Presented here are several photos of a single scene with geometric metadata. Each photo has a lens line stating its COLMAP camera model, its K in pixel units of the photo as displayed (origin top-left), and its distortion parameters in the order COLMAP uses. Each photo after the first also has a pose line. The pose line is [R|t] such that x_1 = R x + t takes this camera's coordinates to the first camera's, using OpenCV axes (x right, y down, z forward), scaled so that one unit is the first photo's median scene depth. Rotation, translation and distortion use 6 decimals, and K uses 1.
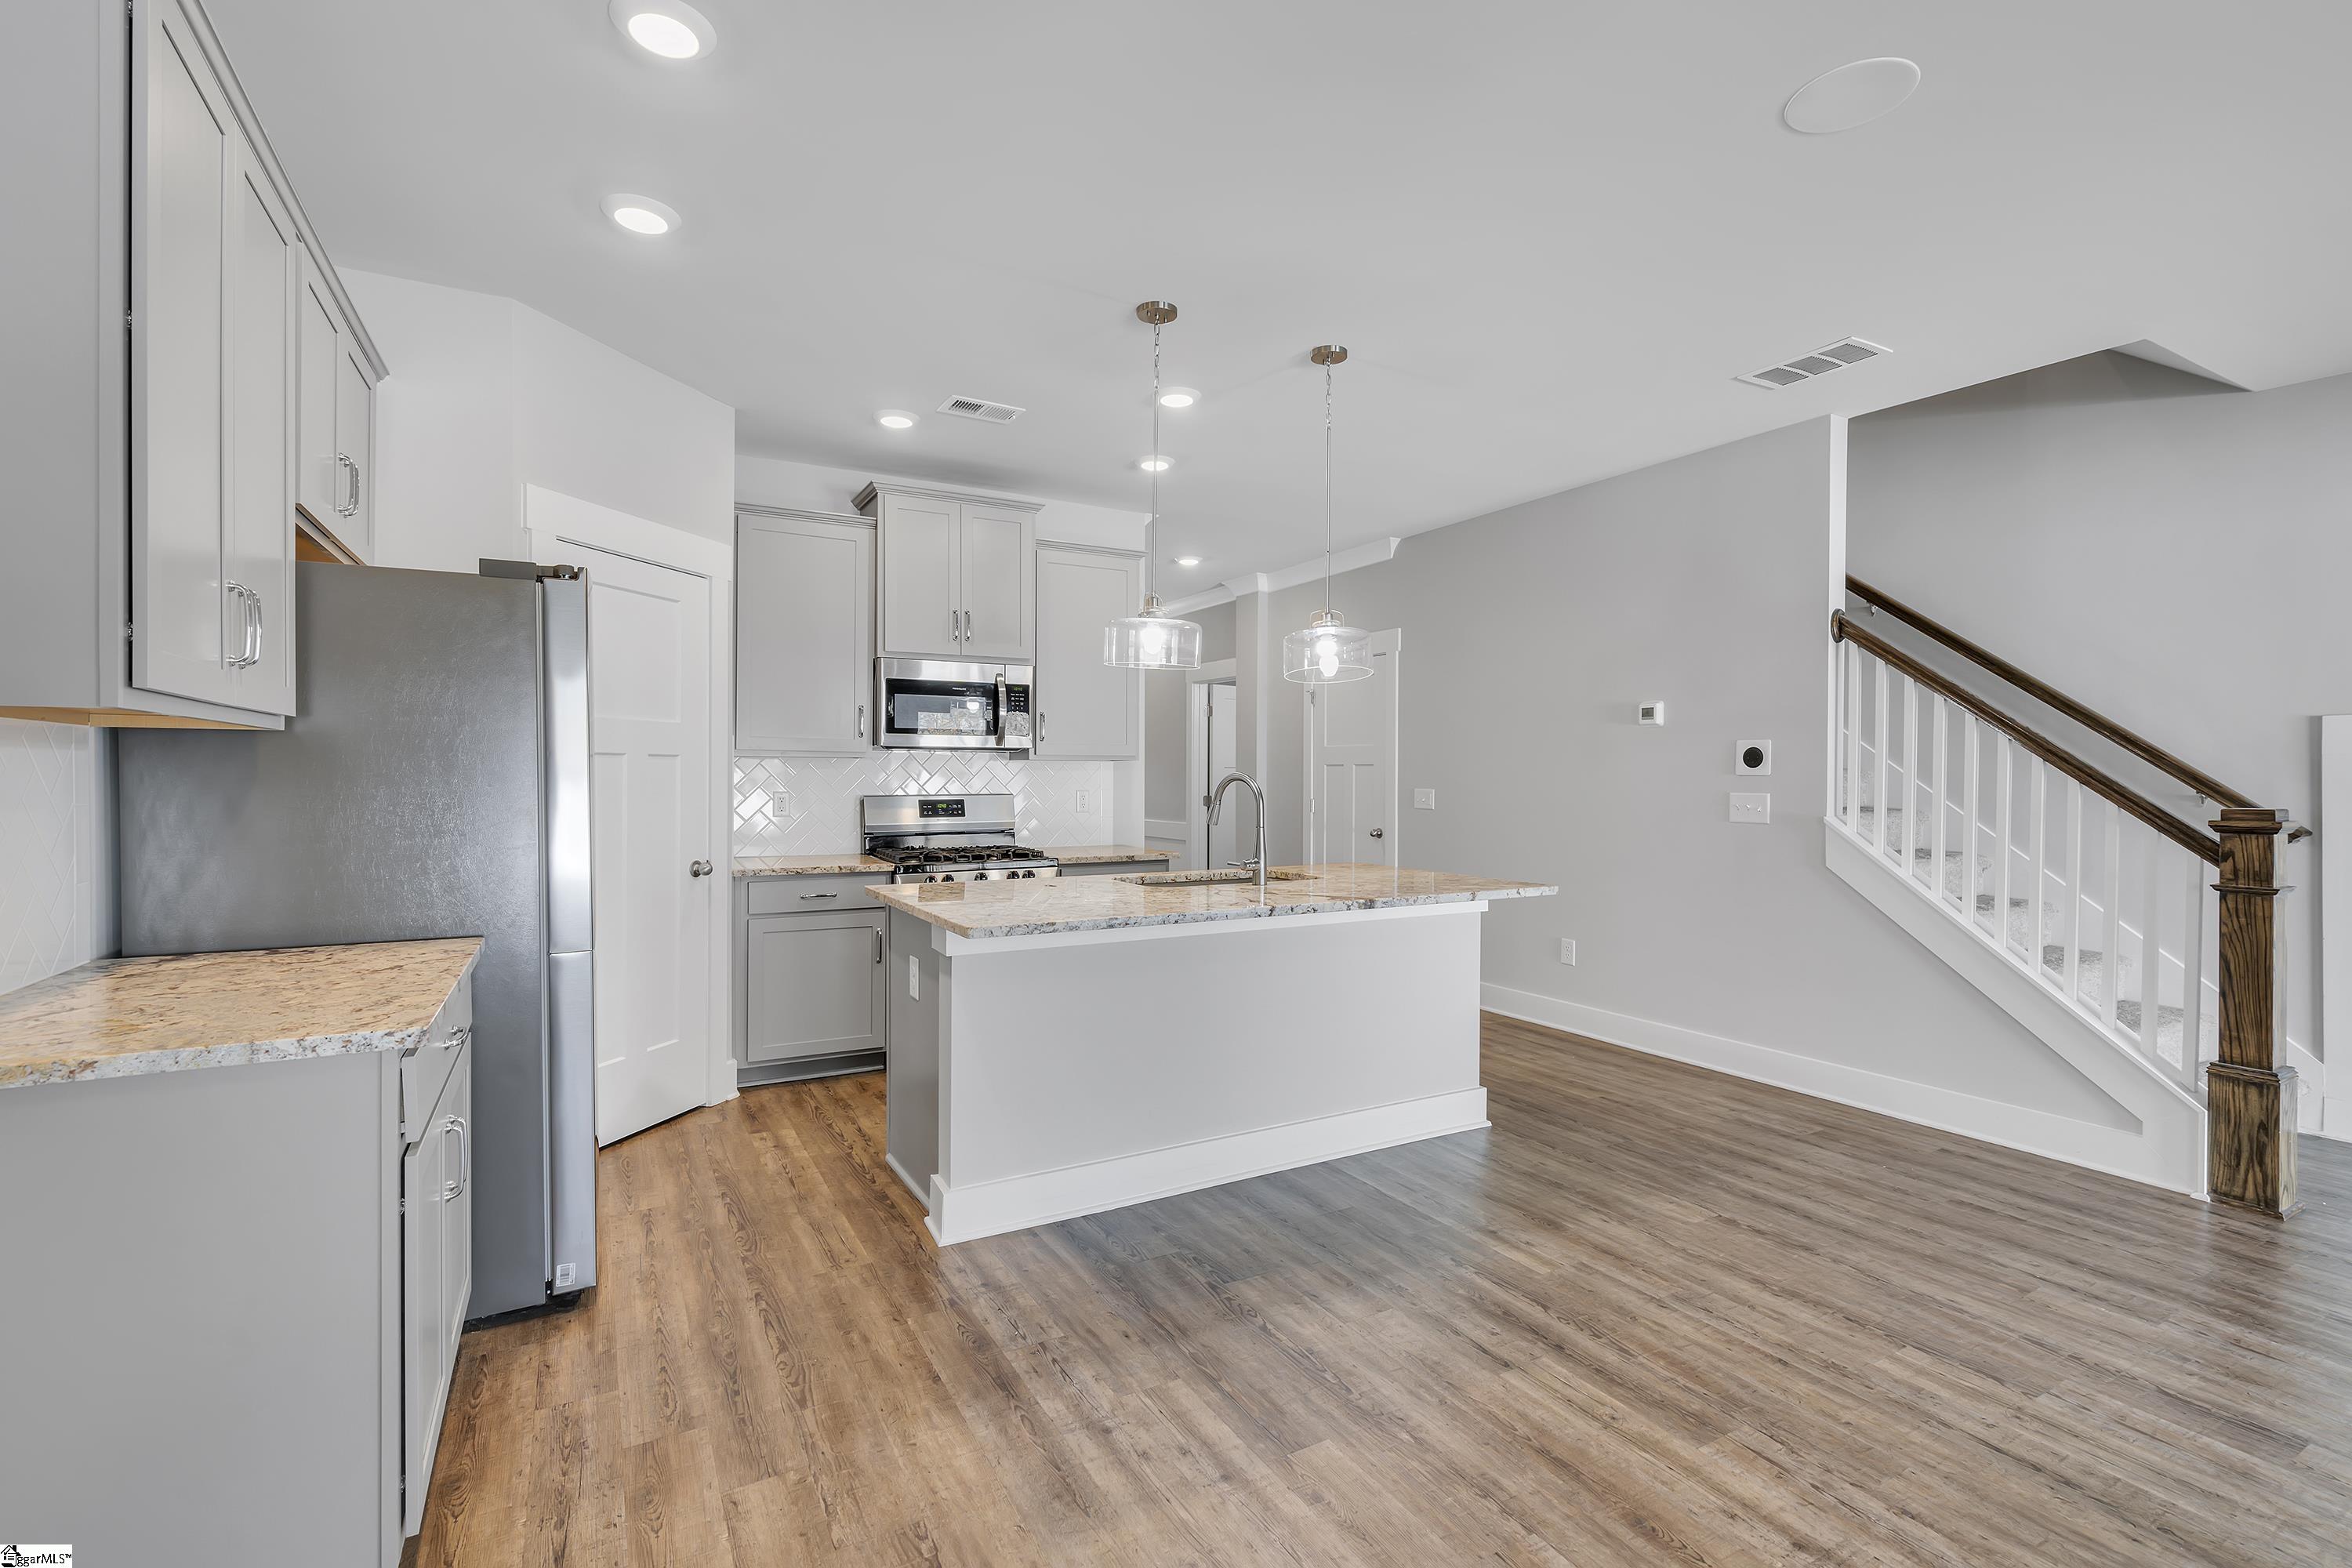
lens RADIAL K [[1053.7, 0, 1158.3], [0, 1053.7, 780.0], [0, 0, 1]] dist [-0.002911, 0.000916]
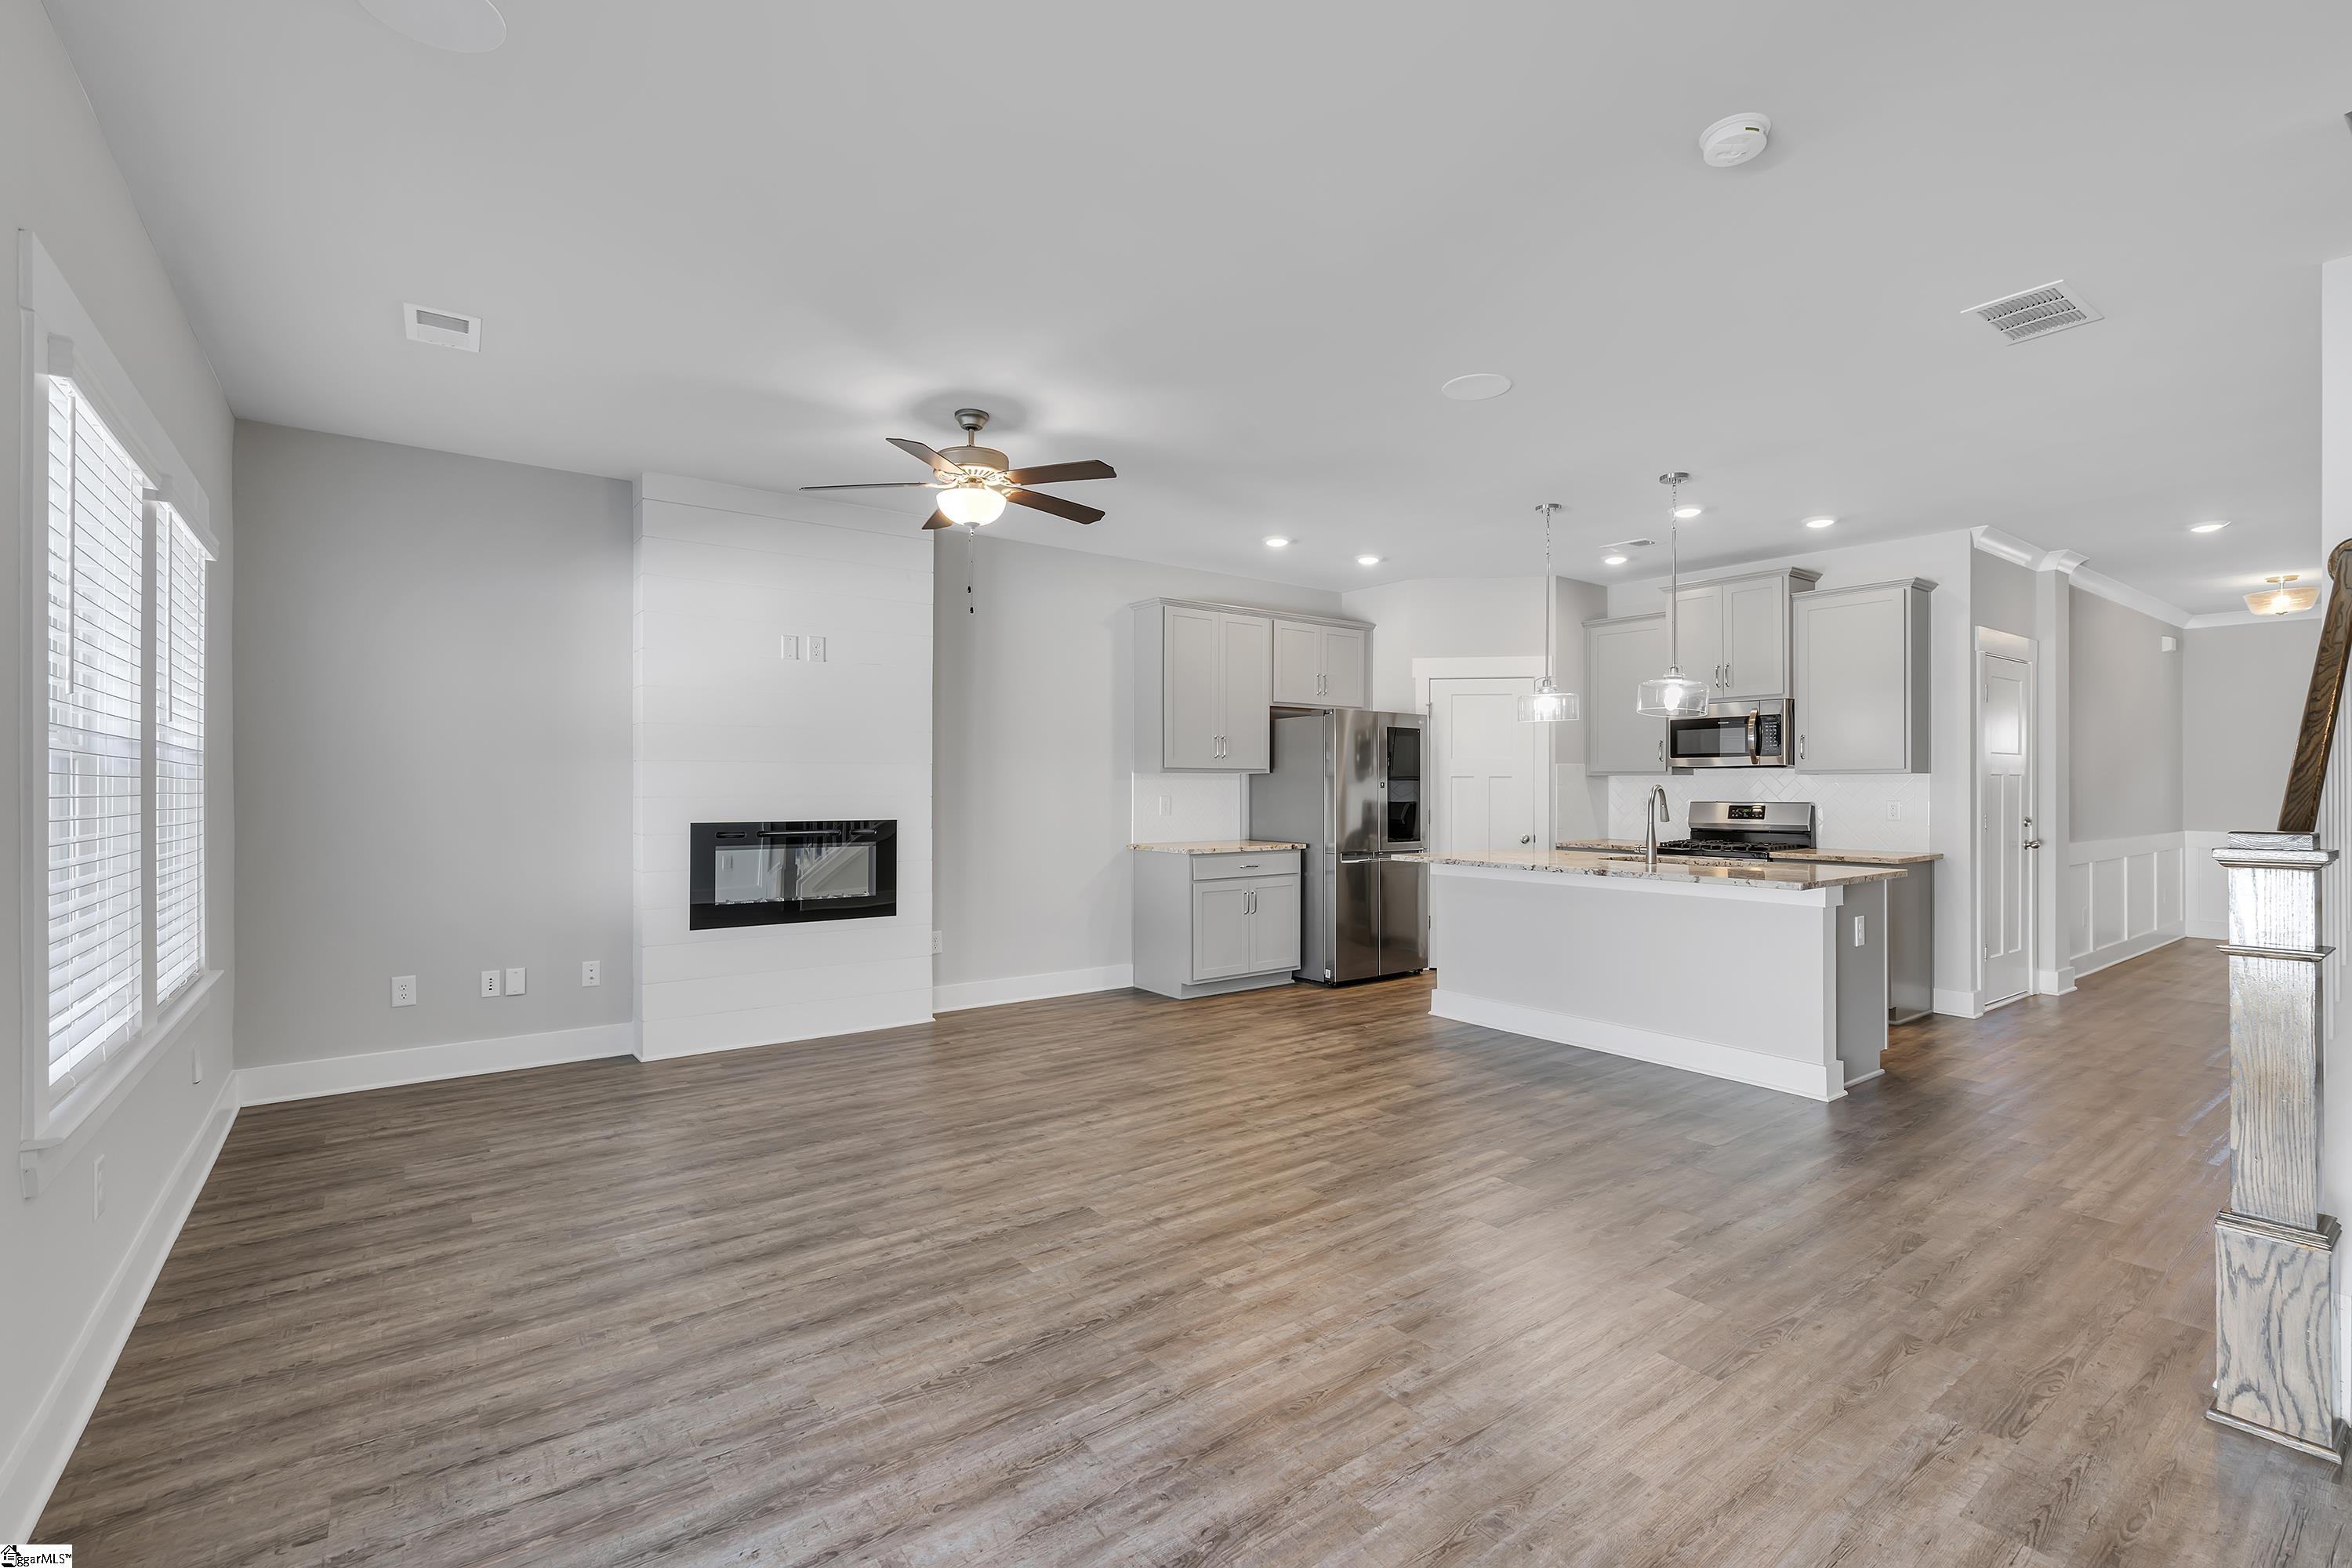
lens RADIAL K [[1053.7, 0, 1184.3], [0, 1053.7, 779.0], [0, 0, 1]] dist [-0.002911, 0.000916]
pose [[0.135720, -0.009812, -0.990699, 2.072492], [-0.004287, 0.999936, -0.010491, 0.003820], [0.990738, 0.005671, 0.135669, 0.276223]]
